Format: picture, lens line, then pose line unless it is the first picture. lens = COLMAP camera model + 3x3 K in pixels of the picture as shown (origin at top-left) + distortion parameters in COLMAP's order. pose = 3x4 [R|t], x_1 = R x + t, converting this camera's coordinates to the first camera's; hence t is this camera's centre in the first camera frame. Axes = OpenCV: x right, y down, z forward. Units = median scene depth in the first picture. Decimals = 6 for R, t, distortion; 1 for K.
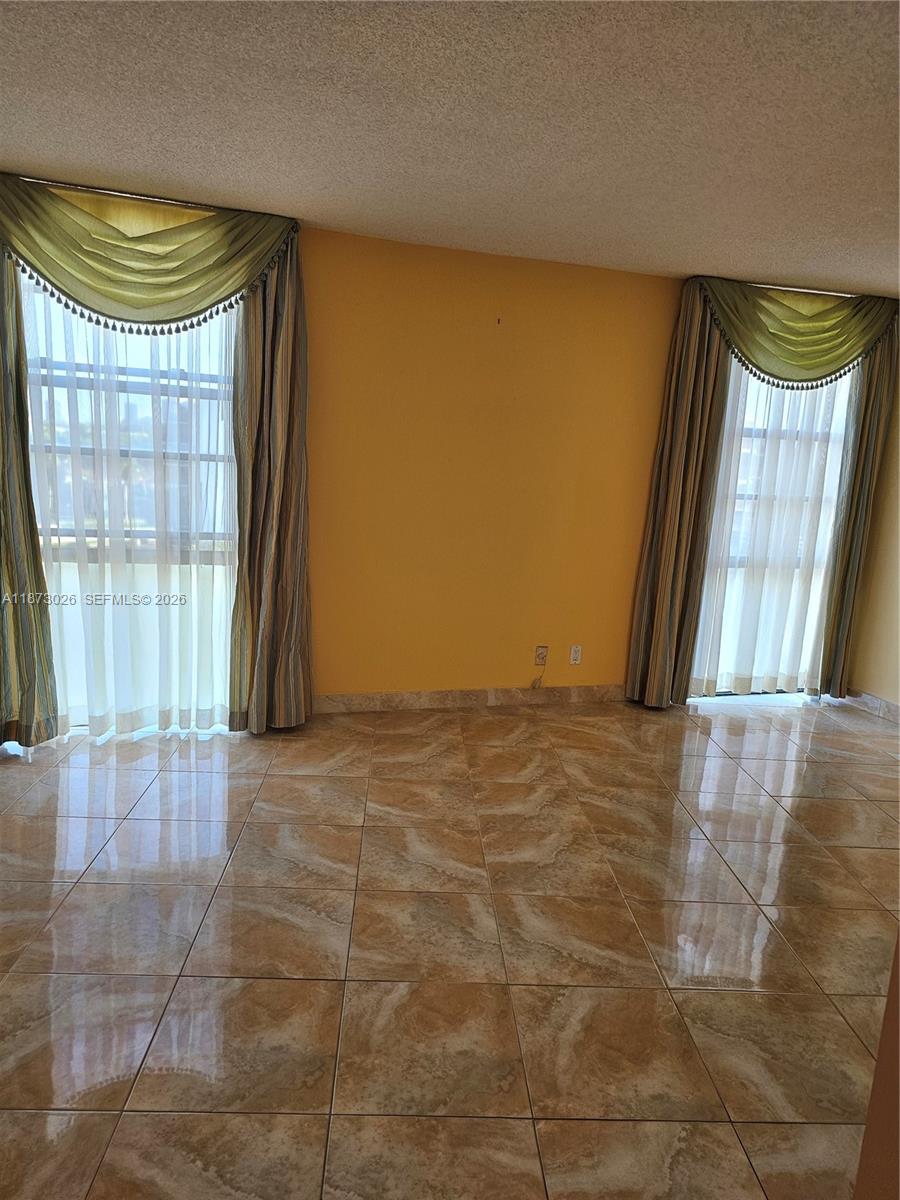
lens RADIAL K [[809.6, 0, 442.7], [0, 809.6, 594.1], [0, 0, 1]] dist [0.070501, -0.060153]
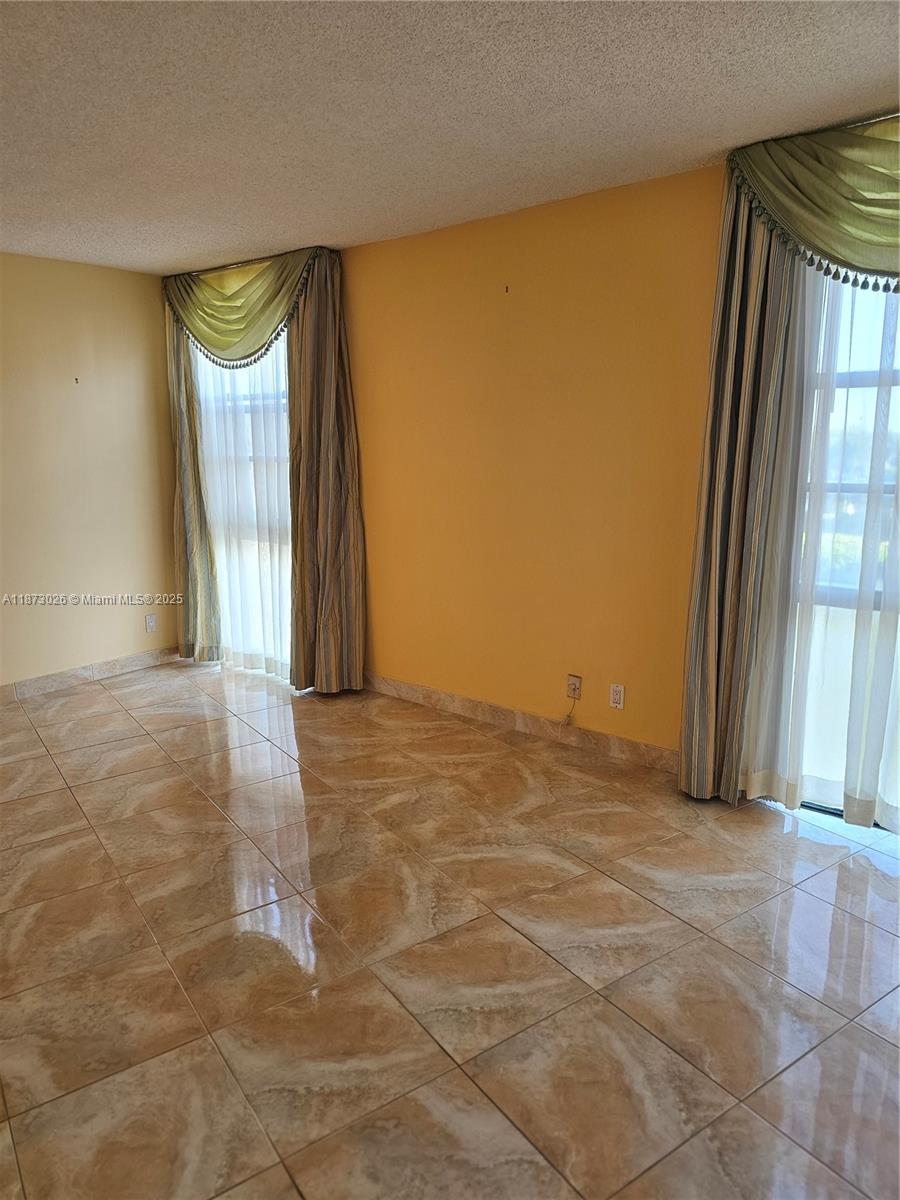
lens RADIAL K [[809.6, 0, 439.4], [0, 809.6, 601.7], [0, 0, 1]] dist [0.070501, -0.060153]
pose [[0.529926, 0.106172, -0.841372, 0.811871], [-0.112307, 0.992180, 0.054467, -0.042396], [0.840575, 0.065628, 0.537705, 0.495598]]
